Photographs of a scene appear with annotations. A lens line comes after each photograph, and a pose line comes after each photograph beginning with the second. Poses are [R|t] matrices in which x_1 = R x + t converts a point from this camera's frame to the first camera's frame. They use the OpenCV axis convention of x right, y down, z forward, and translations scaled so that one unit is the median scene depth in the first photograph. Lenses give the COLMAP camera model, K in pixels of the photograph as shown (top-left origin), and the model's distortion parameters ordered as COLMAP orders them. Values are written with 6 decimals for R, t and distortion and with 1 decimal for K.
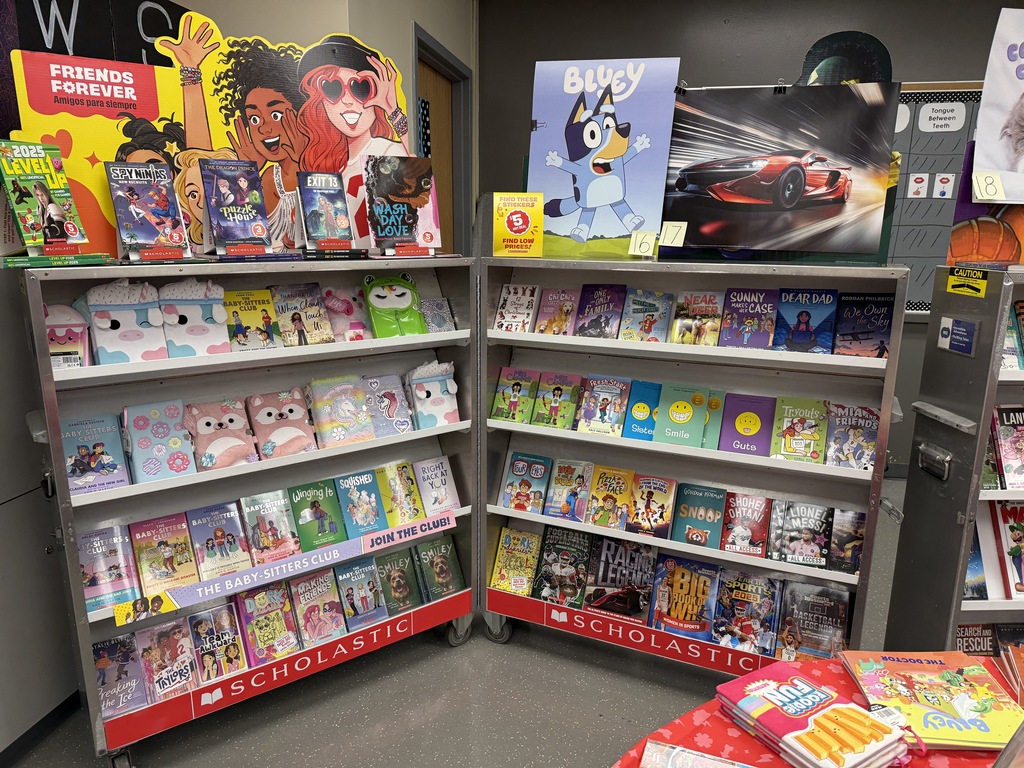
lens RADIAL K [[713.8, 0, 512.4], [0, 713.8, 398.2], [0, 0, 1]] dist [0.000198, -0.003889]
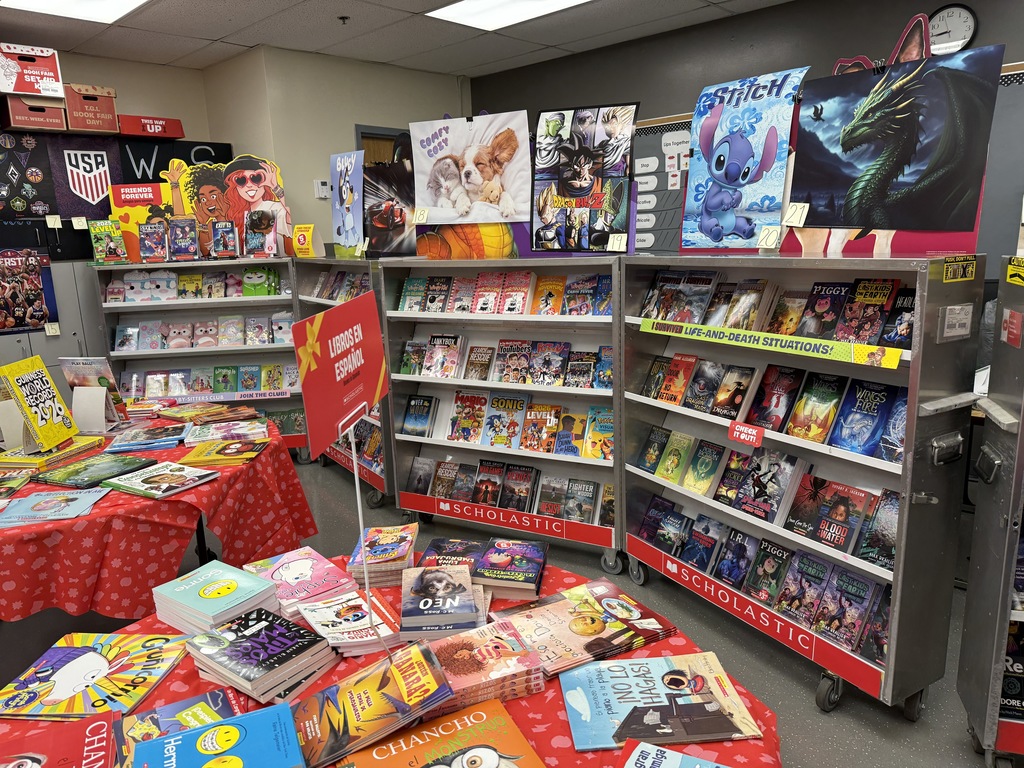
lens RADIAL K [[727.9, 0, 512.0], [0, 727.9, 384.0], [0, 0, 1]] dist [0.001568, -0.001222]
pose [[0.849691, 0.073220, -0.522173, 1.741986], [-0.083018, 0.996537, 0.004647, 0.101113], [0.520705, 0.039401, 0.852827, -0.441209]]
